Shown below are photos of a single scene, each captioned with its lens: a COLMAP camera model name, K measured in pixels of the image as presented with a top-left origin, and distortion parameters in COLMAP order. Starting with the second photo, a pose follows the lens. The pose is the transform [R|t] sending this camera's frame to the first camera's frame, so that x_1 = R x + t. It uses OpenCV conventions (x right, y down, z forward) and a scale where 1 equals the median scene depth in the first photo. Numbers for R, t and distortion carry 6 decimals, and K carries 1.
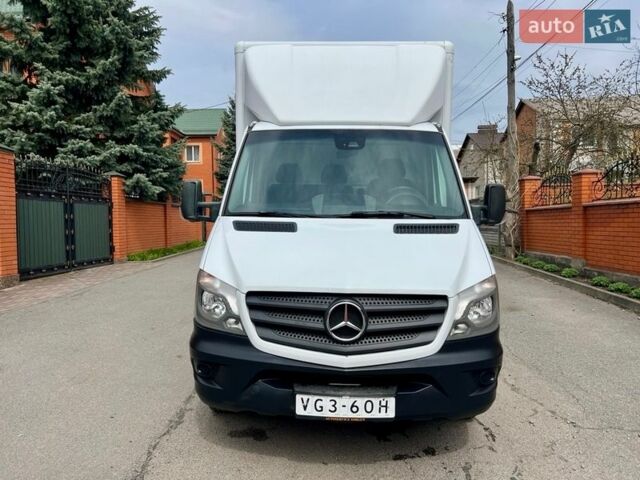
lens RADIAL K [[480.5, 0, 319.7], [0, 480.5, 230.2], [0, 0, 1]] dist [0.011311, -0.009270]
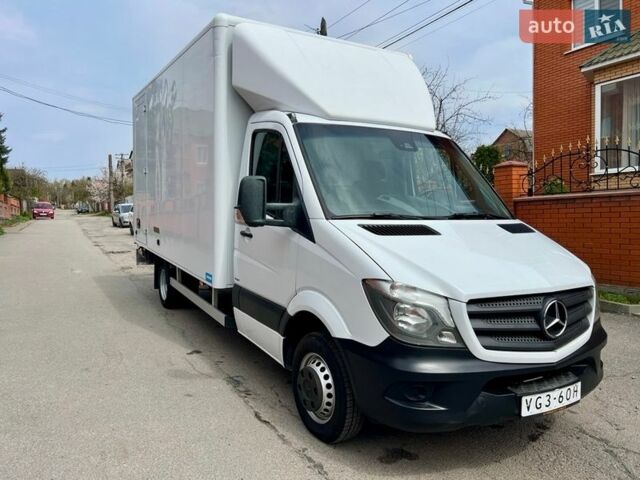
lens RADIAL K [[482.2, 0, 319.3], [0, 482.2, 227.5], [0, 0, 1]] dist [-0.013539, -0.001869]
pose [[0.852654, -0.018976, 0.522131, -0.888124], [0.020478, 0.999786, 0.002895, -0.022781], [-0.522075, 0.008224, 0.852860, 0.349569]]
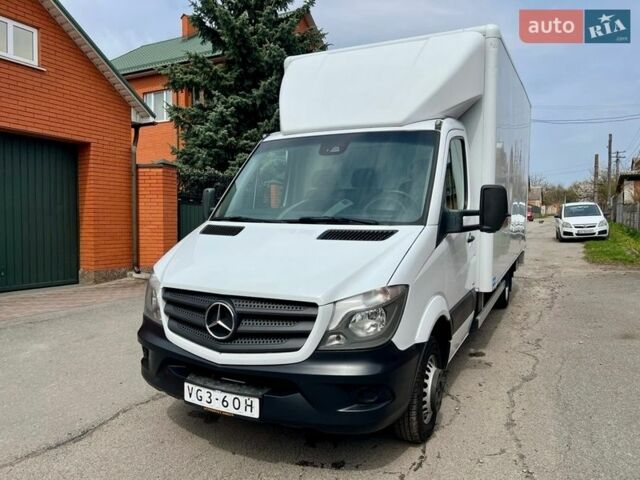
lens RADIAL K [[480.5, 0, 319.7], [0, 480.5, 230.2], [0, 0, 1]] dist [0.011311, -0.009270]
pose [[0.908976, 0.011920, -0.416679, 0.664796], [-0.013841, 0.999903, -0.001591, -0.011308], [0.416619, 0.007214, 0.909052, 0.113419]]
